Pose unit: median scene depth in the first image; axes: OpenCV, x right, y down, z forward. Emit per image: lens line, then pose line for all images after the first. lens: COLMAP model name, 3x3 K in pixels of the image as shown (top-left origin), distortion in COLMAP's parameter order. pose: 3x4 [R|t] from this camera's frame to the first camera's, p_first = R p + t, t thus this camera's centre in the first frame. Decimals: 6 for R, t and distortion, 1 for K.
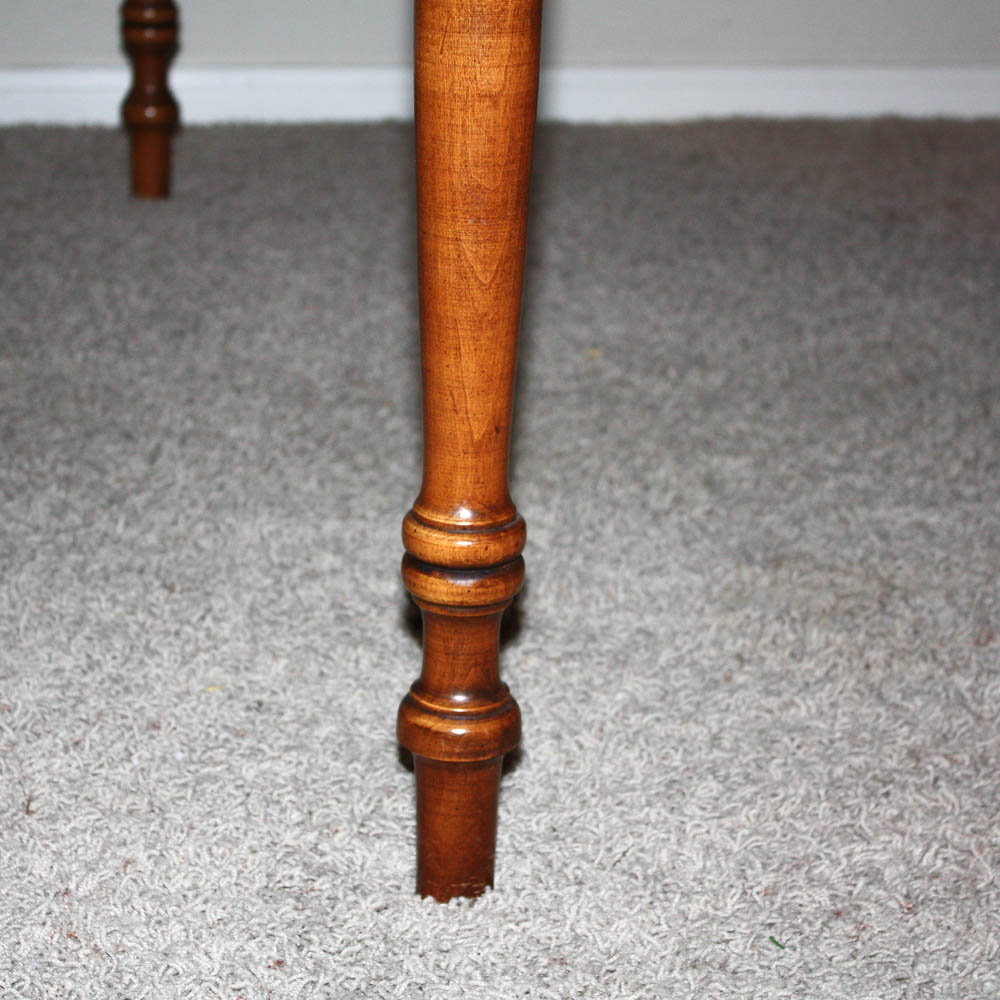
lens RADIAL K [[2825.8, 0, 500.0], [0, 2825.8, 500.0], [0, 0, 1]] dist [-0.041771, 0.791681]
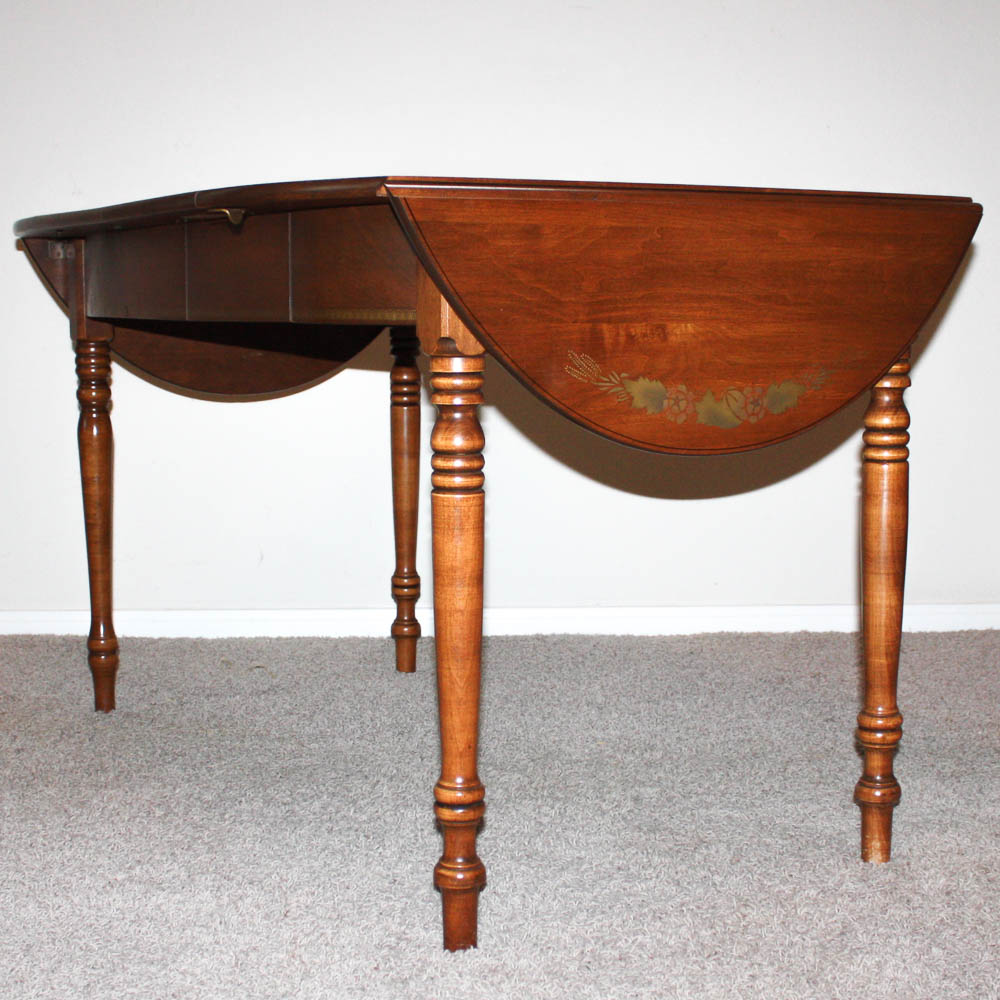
lens RADIAL K [[1803.1, 0, 500.0], [0, 1803.1, 500.0], [0, 0, 1]] dist [-0.200040, 0.322023]
pose [[0.992566, -0.012498, -0.121066, 0.178920], [-0.013748, 0.976836, -0.213547, 0.080745], [0.120931, 0.213624, 0.969402, -0.448574]]
